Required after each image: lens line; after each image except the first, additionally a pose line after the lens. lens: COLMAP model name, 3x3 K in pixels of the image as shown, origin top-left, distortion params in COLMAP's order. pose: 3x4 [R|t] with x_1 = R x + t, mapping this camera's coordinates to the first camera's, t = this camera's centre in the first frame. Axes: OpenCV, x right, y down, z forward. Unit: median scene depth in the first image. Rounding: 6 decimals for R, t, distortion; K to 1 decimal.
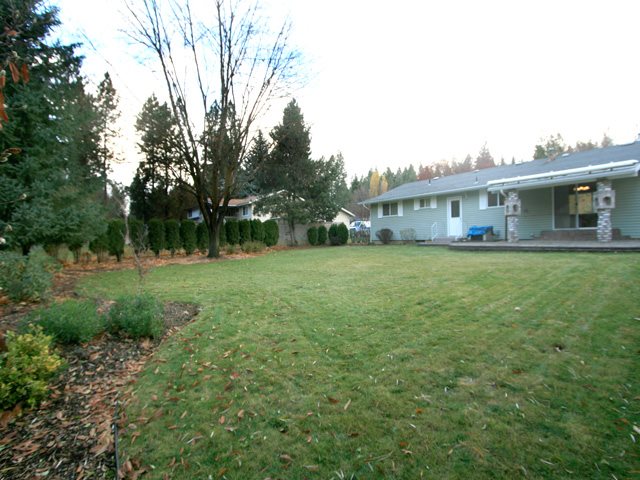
lens RADIAL K [[299.2, 0, 320.0], [0, 299.2, 240.0], [0, 0, 1]] dist [-0.002569, -0.000316]
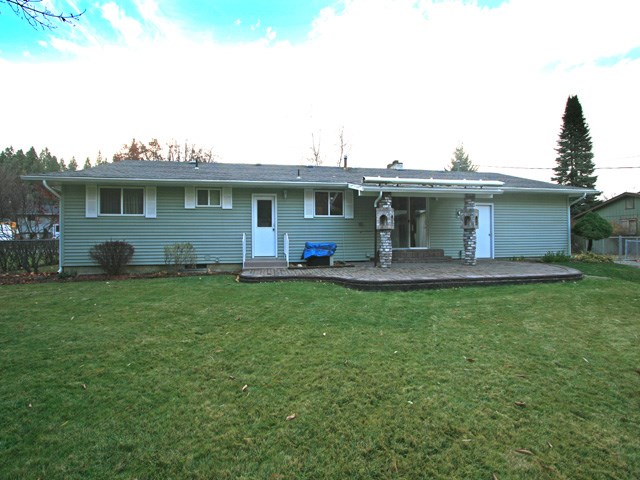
lens RADIAL K [[299.2, 0, 320.0], [0, 299.2, 240.0], [0, 0, 1]] dist [-0.002569, -0.000316]
pose [[0.468665, 0.020143, 0.883146, -0.041019], [0.007224, 0.999619, -0.026634, -0.031661], [-0.883346, 0.018863, 0.468341, 0.614346]]
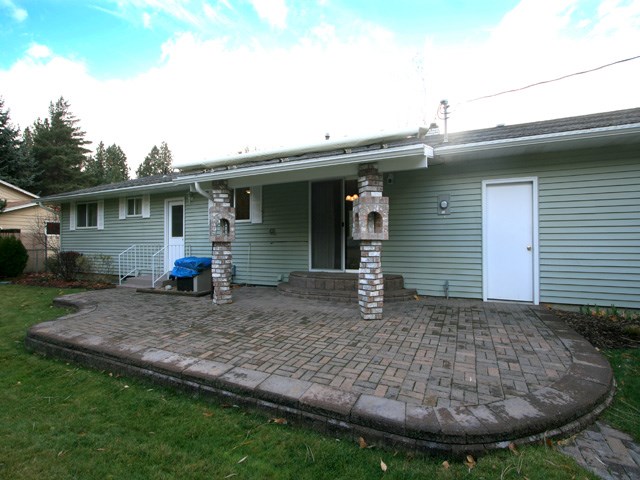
lens RADIAL K [[307.1, 0, 320.0], [0, 307.1, 240.0], [0, 0, 1]] dist [-0.000715, -0.000140]
pose [[0.891690, 0.025476, 0.451929, 0.436540], [-0.012000, 0.999394, -0.032660, -0.056348], [-0.452487, 0.023700, 0.891456, 0.405997]]
